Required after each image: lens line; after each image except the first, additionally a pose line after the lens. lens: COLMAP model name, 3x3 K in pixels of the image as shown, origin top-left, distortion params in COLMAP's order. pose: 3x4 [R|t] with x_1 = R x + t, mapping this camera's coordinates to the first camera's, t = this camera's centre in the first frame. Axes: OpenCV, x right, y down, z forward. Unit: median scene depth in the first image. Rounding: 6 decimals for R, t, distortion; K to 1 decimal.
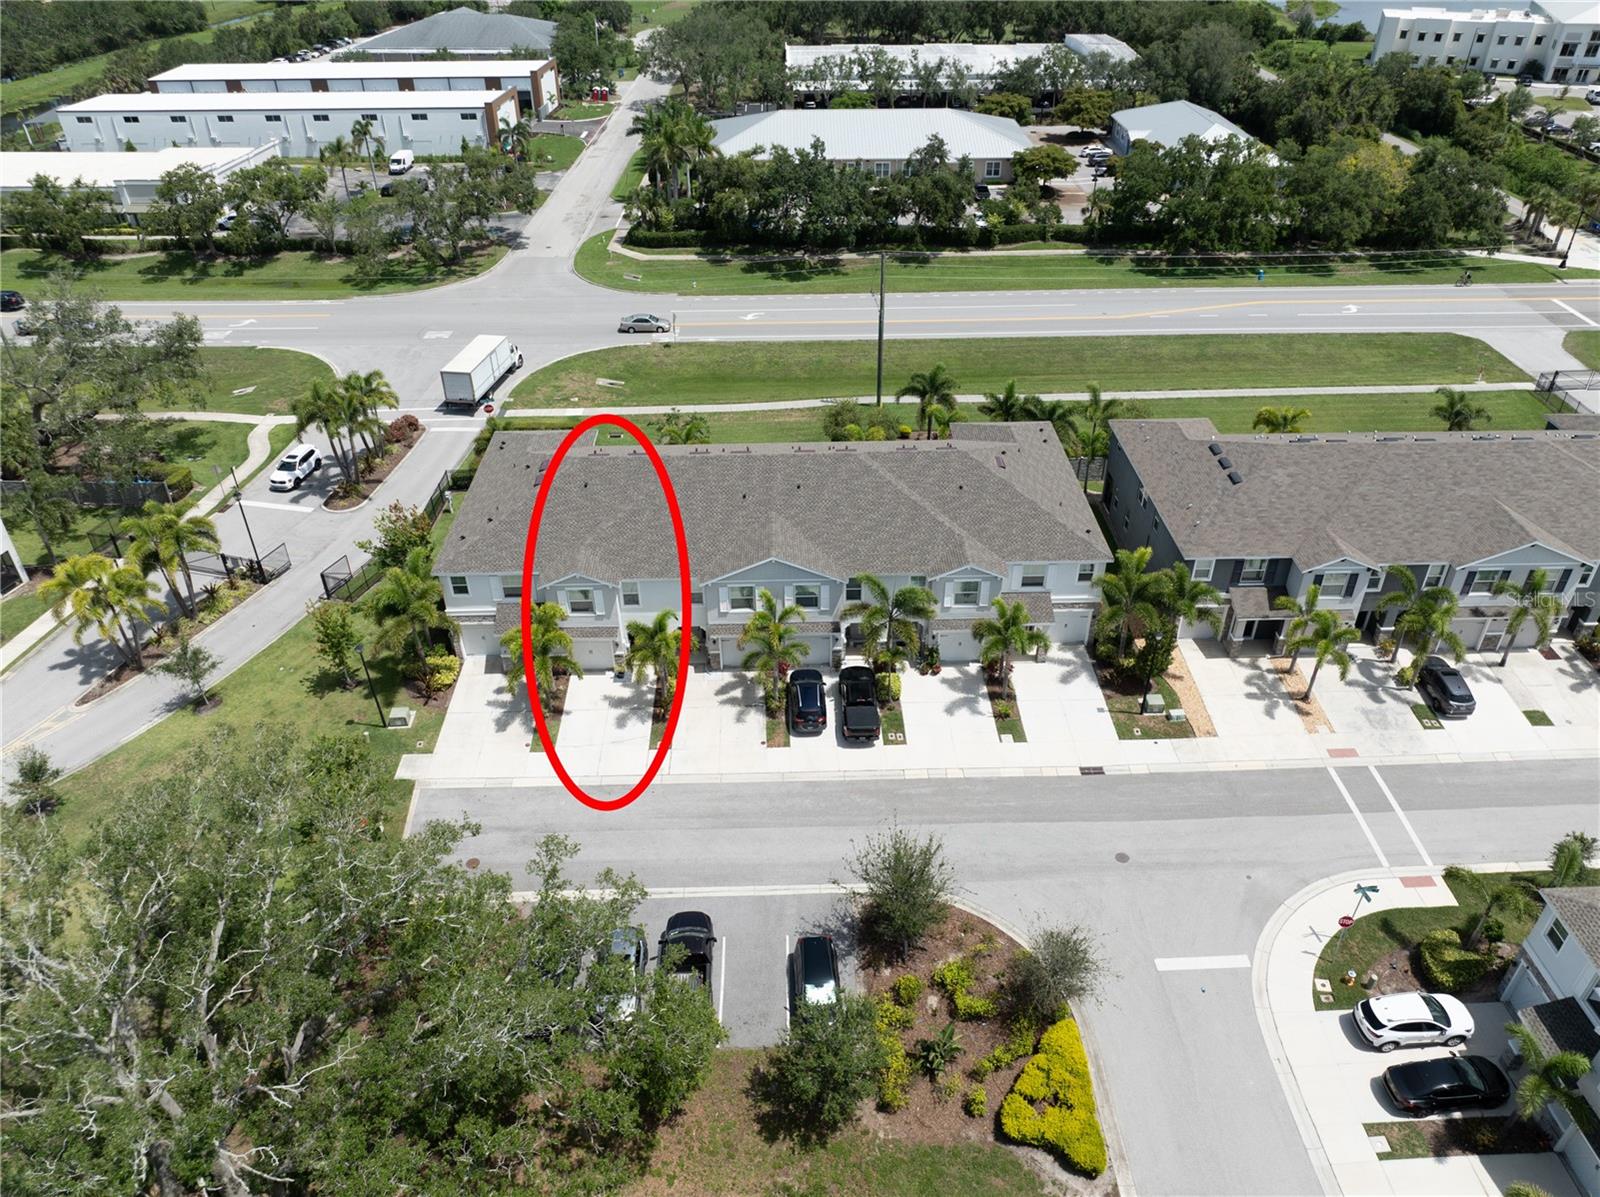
lens RADIAL K [[1123.8, 0, 800.0], [0, 1123.8, 598.5], [0, 0, 1]] dist [-0.007908, -0.029551]
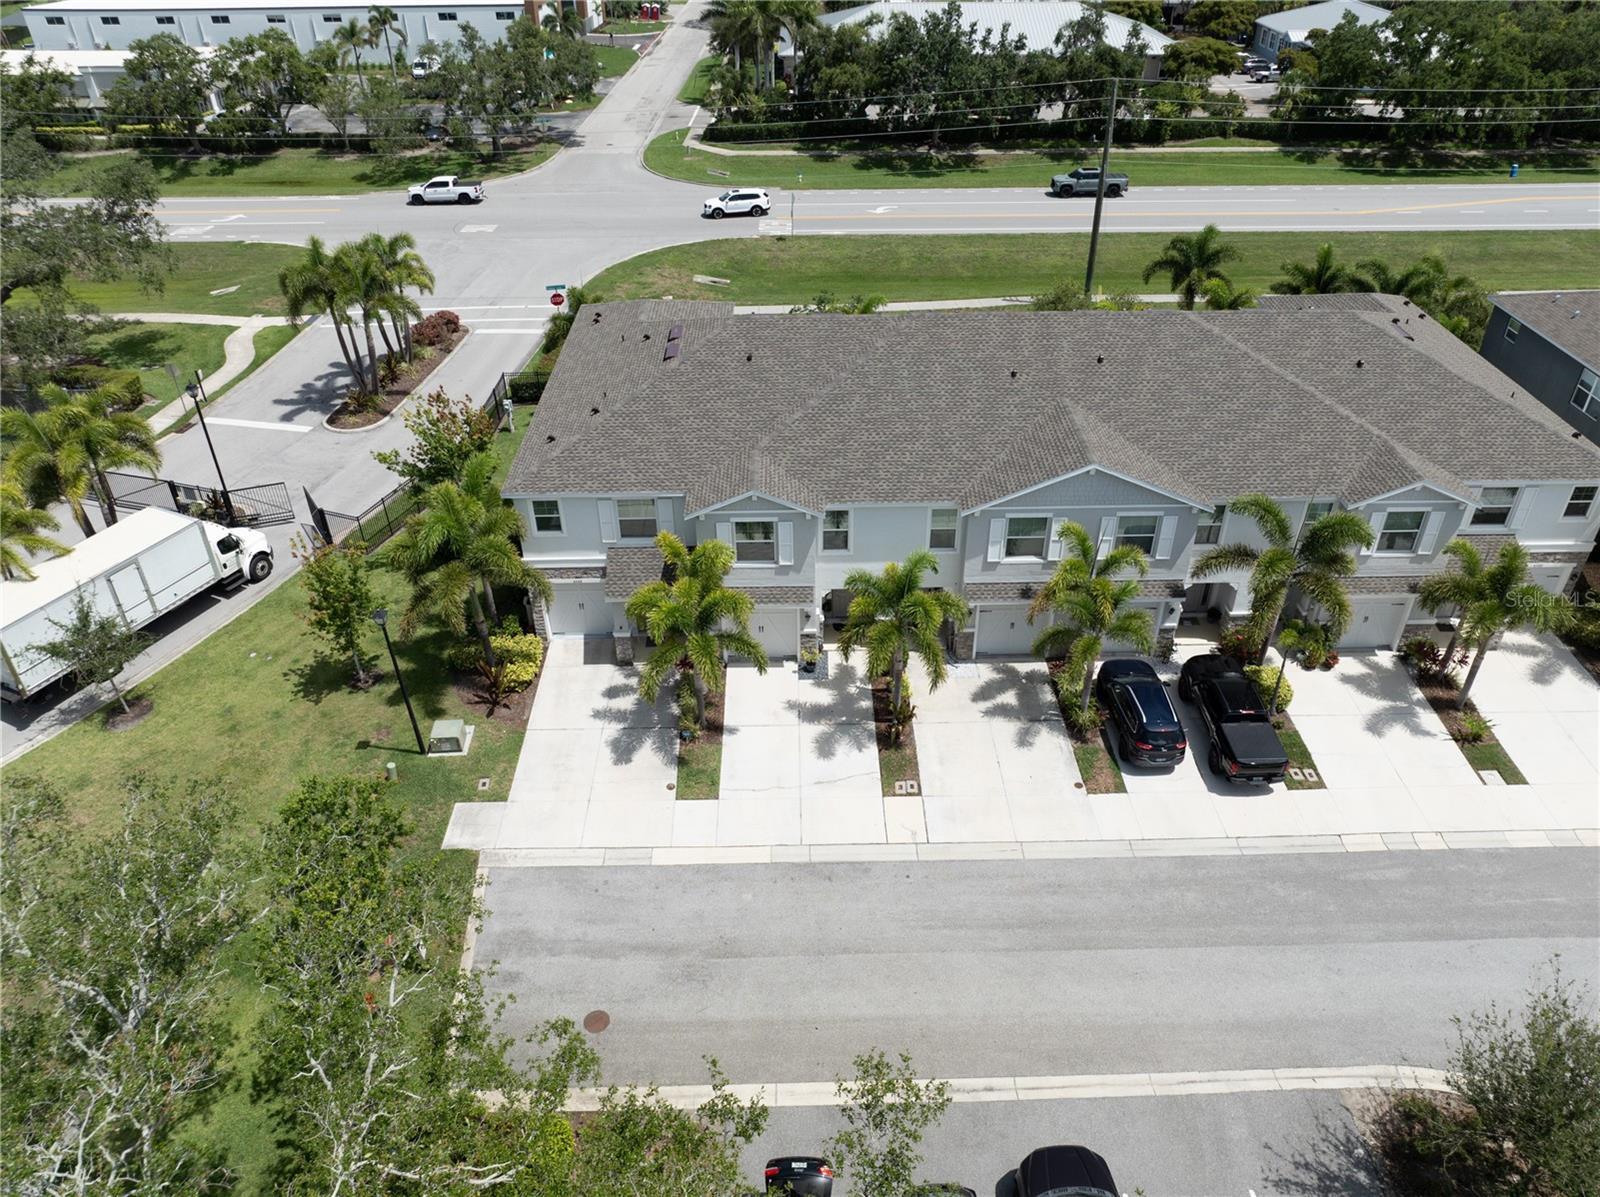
lens RADIAL K [[1120.0, 0, 800.0], [0, 1120.0, 598.5], [0, 0, 1]] dist [-0.023809, -0.003415]
pose [[0.999966, 0.004306, -0.007069, -0.153262], [-0.004321, 0.999989, -0.002048, 0.030684], [0.007060, 0.002078, 0.999973, 0.378238]]
